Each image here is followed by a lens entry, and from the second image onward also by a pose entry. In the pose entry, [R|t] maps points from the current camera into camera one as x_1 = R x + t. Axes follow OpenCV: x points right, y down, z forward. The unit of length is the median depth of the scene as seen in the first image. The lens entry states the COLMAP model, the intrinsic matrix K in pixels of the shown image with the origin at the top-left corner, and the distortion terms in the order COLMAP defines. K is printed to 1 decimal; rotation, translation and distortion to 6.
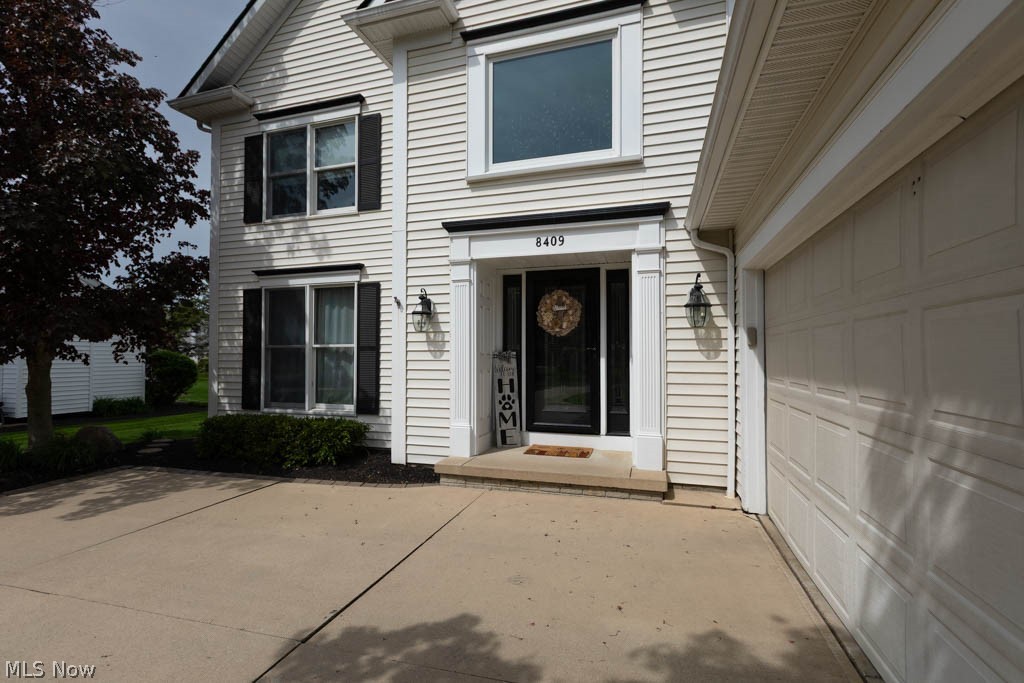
lens RADIAL K [[454.3, 0, 516.2], [0, 454.3, 348.3], [0, 0, 1]] dist [0.004753, -0.001271]
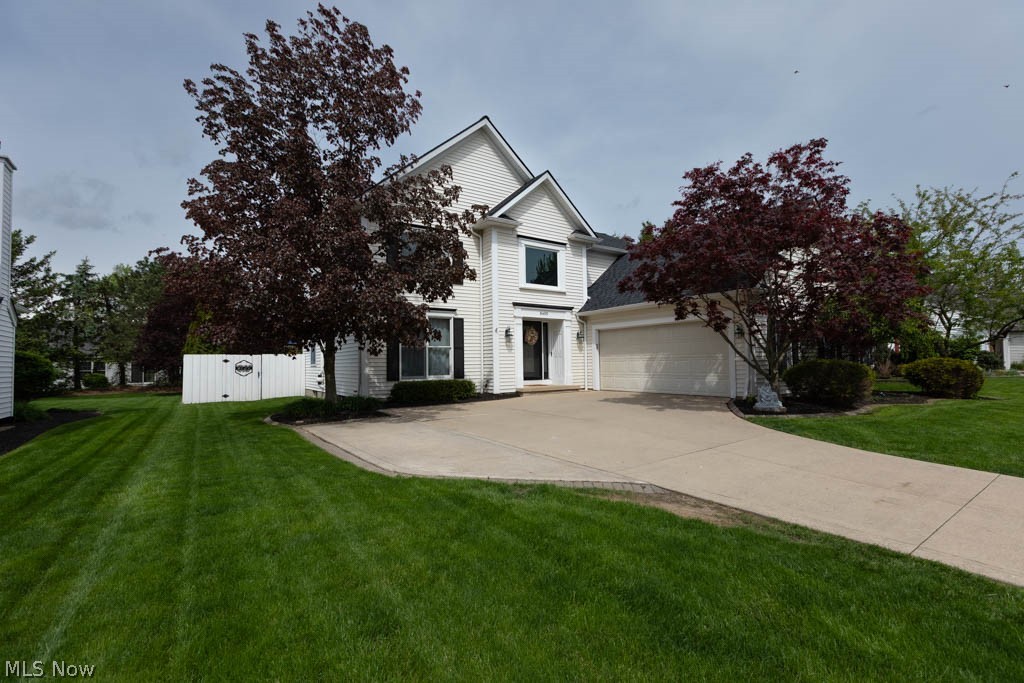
lens RADIAL K [[454.3, 0, 513.0], [0, 454.3, 343.3], [0, 0, 1]] dist [0.004753, -0.001271]
pose [[0.618434, 0.025699, 0.785416, -2.276443], [-0.000132, 0.999469, -0.032599, 0.056892], [-0.785837, 0.020056, 0.618109, -0.659587]]
